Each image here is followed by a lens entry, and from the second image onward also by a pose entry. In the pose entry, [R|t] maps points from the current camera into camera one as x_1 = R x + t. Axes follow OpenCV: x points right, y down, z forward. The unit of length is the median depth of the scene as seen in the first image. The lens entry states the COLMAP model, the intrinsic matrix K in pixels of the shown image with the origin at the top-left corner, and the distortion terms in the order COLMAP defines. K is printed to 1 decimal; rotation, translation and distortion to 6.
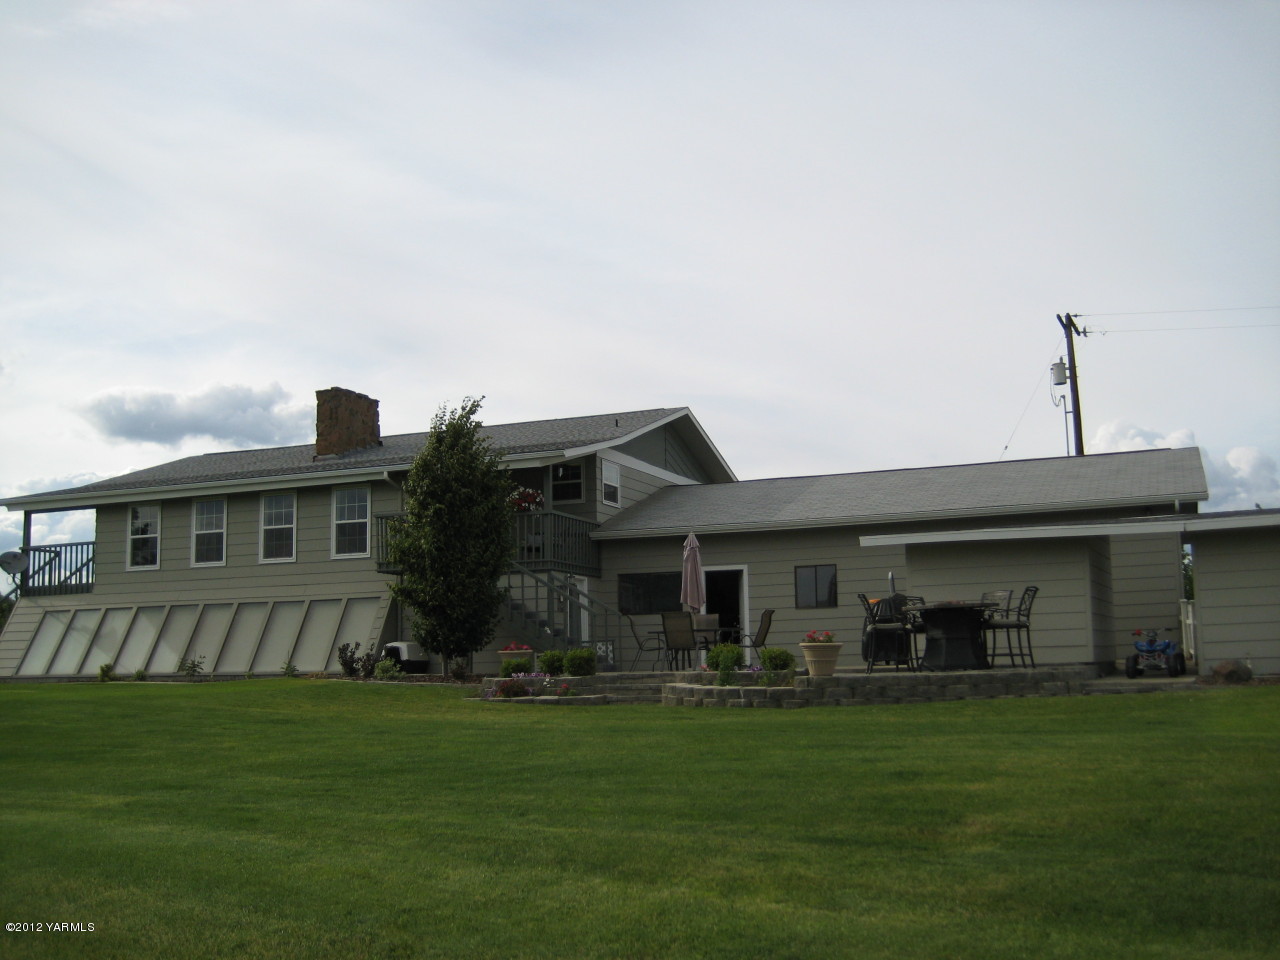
lens RADIAL K [[1437.1, 0, 640.0], [0, 1437.1, 480.0], [0, 0, 1]] dist [-0.010153, -0.016764]
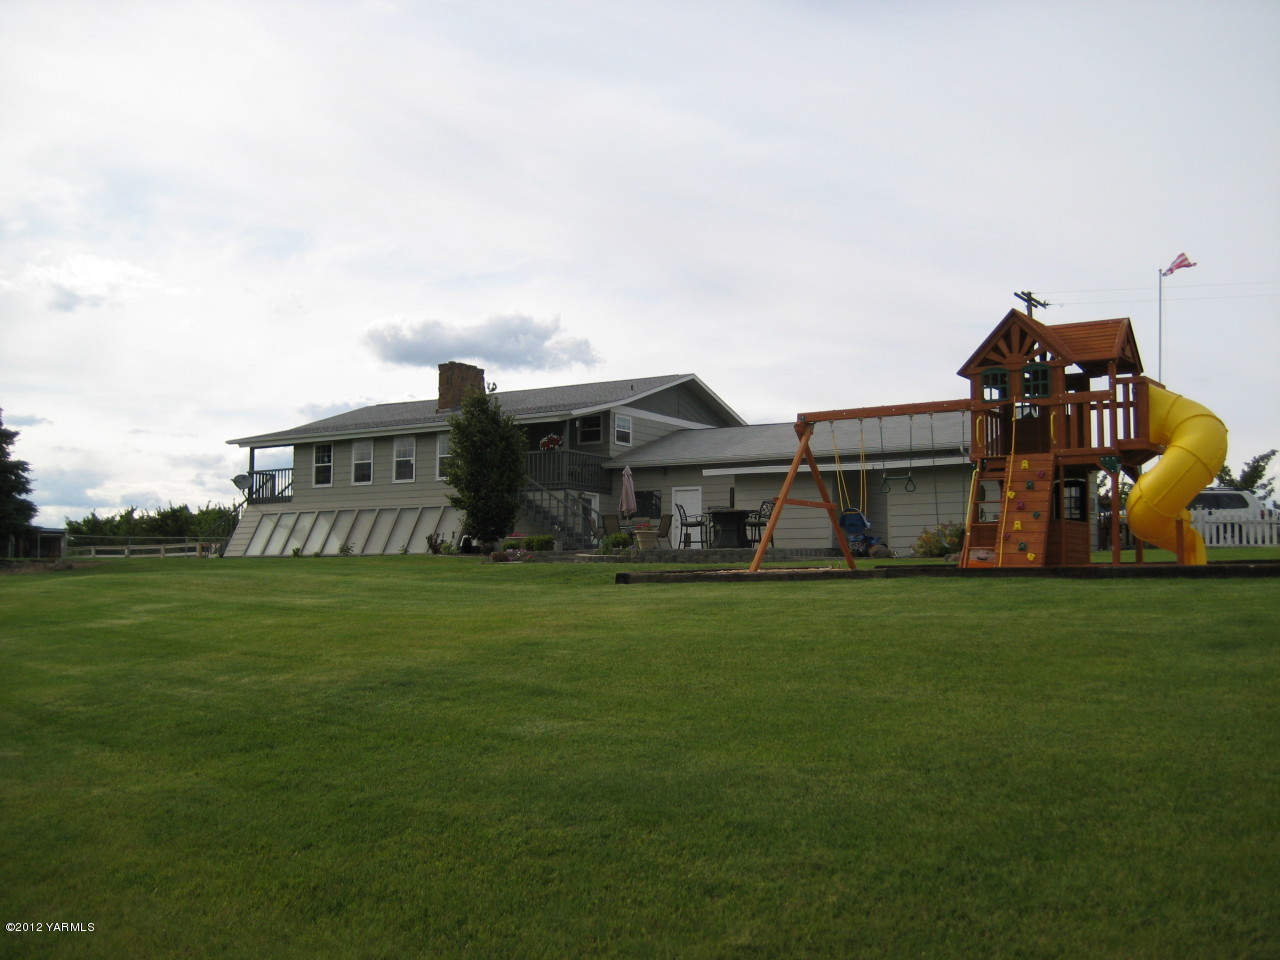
lens RADIAL K [[1326.9, 0, 640.0], [0, 1326.9, 480.0], [0, 0, 1]] dist [-0.003233, -0.176347]
pose [[0.987952, 0.004719, -0.154691, 0.206619], [0.004112, 0.998382, 0.056720, -0.023171], [0.154708, -0.056673, 0.986333, -0.333922]]
